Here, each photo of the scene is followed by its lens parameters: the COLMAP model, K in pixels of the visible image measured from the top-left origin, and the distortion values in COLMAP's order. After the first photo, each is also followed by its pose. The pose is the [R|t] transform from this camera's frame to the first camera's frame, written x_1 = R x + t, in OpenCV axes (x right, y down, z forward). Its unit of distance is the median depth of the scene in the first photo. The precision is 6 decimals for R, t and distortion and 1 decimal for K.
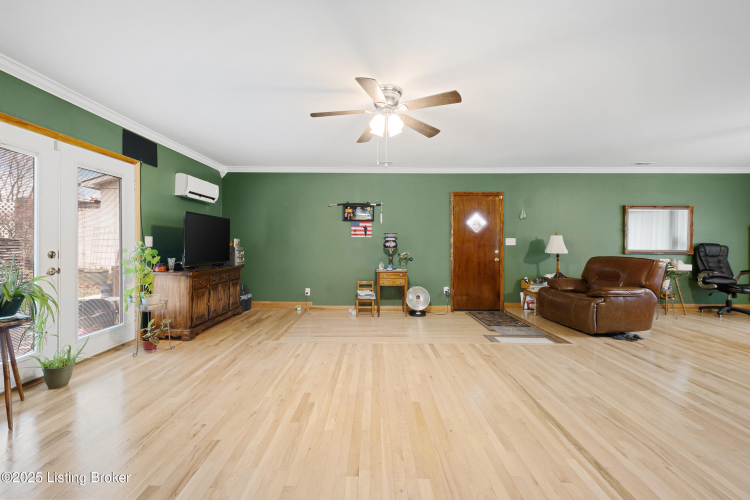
lens RADIAL K [[326.6, 0, 370.5], [0, 326.6, 245.3], [0, 0, 1]] dist [-0.001295, -0.000242]
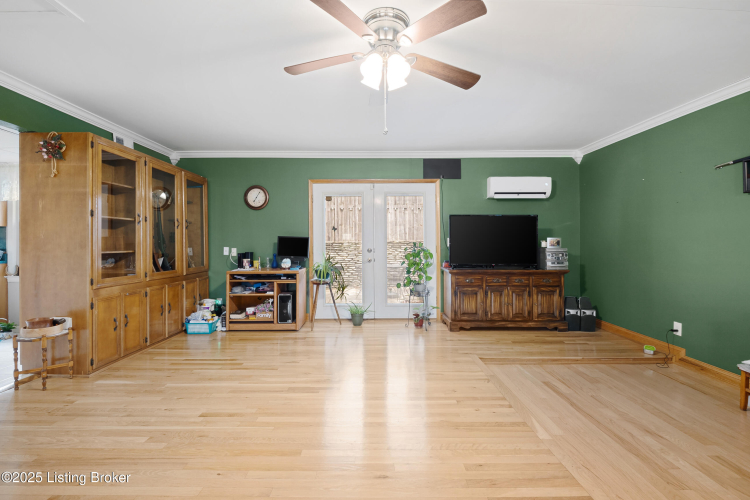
lens RADIAL K [[326.6, 0, 370.5], [0, 326.6, 245.3], [0, 0, 1]] dist [-0.001295, -0.000242]
pose [[0.016962, -0.002727, -0.999852, 0.586072], [-0.003327, 0.999991, -0.002784, 0.003915], [0.999851, 0.003374, 0.016952, 0.756243]]
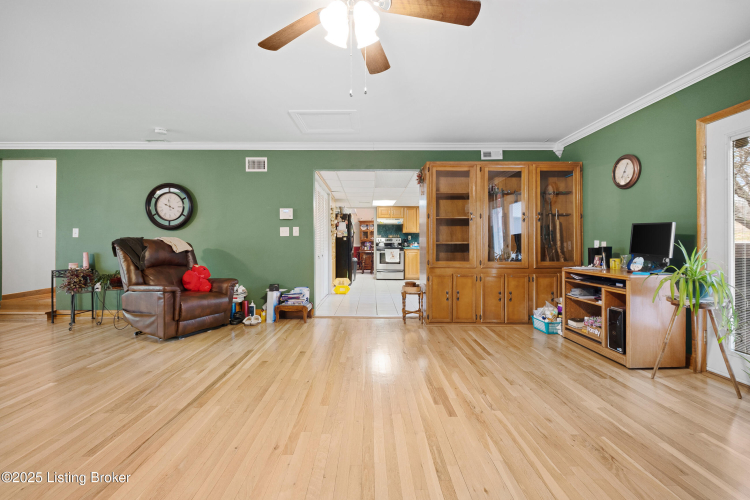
lens RADIAL K [[324.1, 0, 375.0], [0, 324.1, 250.0], [0, 0, 1]] dist [0.000521, 0.000009]
pose [[-0.999371, -0.008743, -0.034382, 0.020422], [-0.009626, 0.999625, 0.025617, 0.019656], [0.034146, 0.025932, -0.999080, 1.241794]]
